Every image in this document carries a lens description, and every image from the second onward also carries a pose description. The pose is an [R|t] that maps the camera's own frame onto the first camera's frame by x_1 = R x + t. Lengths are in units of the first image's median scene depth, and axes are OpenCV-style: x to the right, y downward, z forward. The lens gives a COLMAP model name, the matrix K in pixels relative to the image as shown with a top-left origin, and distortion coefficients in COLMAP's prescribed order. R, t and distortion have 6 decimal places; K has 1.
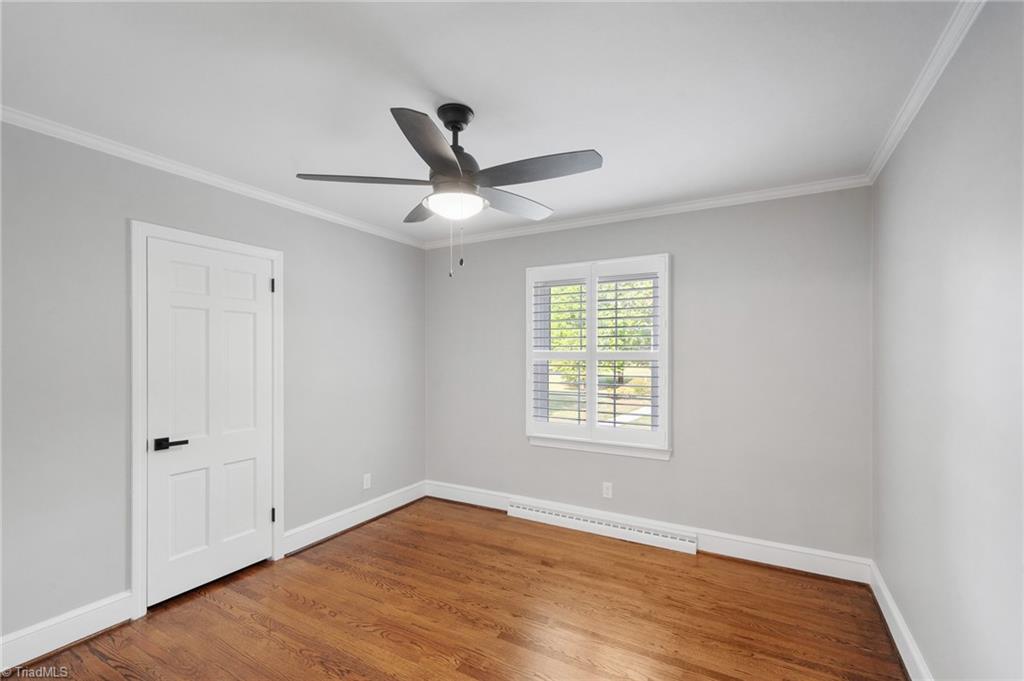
lens RADIAL K [[439.0, 0, 523.9], [0, 439.0, 345.6], [0, 0, 1]] dist [-0.014541, 0.001121]
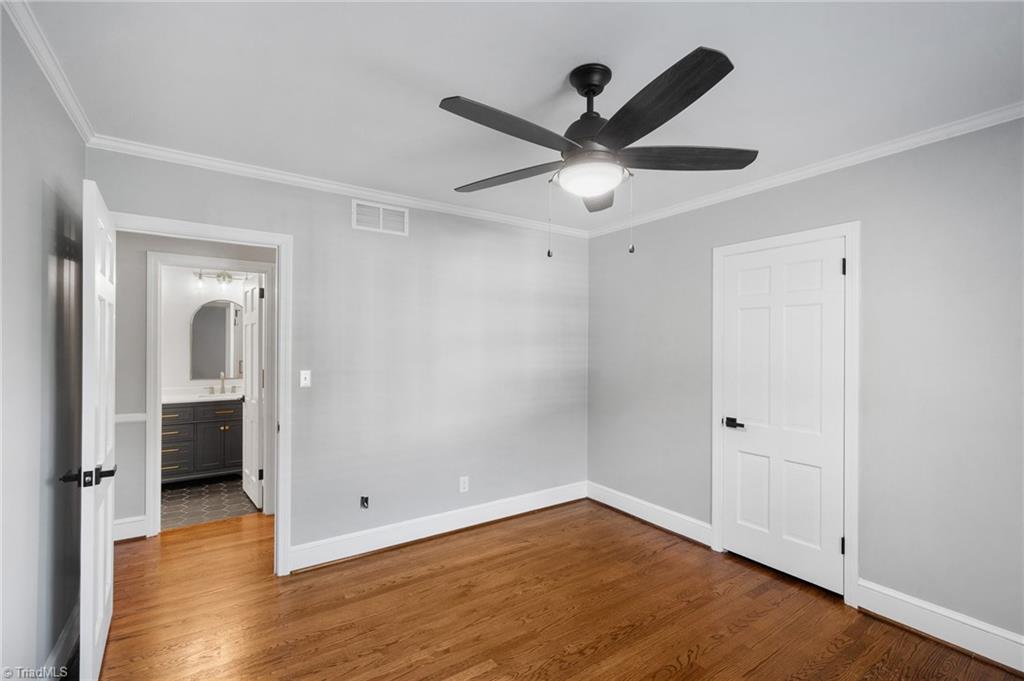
lens RADIAL K [[450.7, 0, 515.1], [0, 450.7, 345.3], [0, 0, 1]] dist [-0.000936, 0.000537]
pose [[-0.436270, -0.004355, -0.899805, 0.528011], [-0.002290, 0.999990, -0.003730, 0.016410], [0.899813, 0.000433, -0.436276, 0.930461]]
